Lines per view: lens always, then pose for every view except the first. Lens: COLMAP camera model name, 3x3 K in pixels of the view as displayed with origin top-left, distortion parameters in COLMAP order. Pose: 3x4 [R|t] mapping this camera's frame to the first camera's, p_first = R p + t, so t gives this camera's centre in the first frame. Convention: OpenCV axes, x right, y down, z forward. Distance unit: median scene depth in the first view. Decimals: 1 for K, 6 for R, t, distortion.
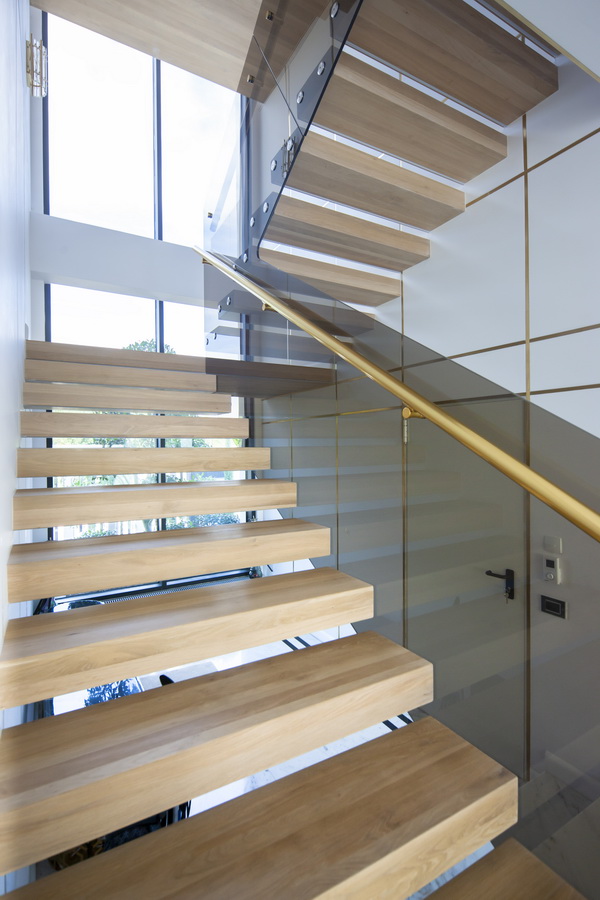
lens RADIAL K [[430.7, 0, 300.0], [0, 430.7, 450.0], [0, 0, 1]] dist [-0.003134, -0.001859]
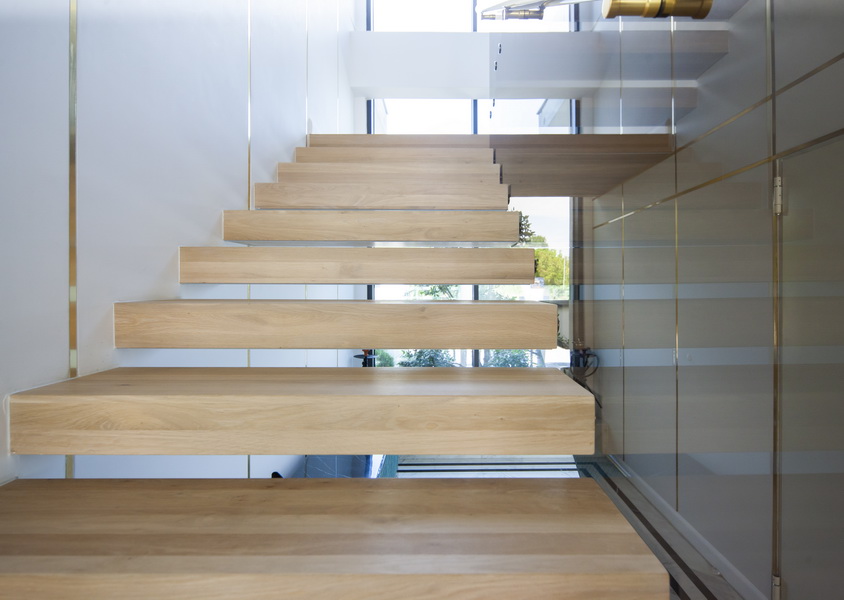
lens RADIAL K [[453.5, 0, 423.9], [0, 453.5, 277.4], [0, 0, 1]] dist [-0.002954, -0.000251]
pose [[0.872567, 0.004072, -0.488477, 0.169052], [-0.005629, 0.999983, -0.001719, 0.111757], [0.488462, 0.004249, 0.872575, 0.264510]]
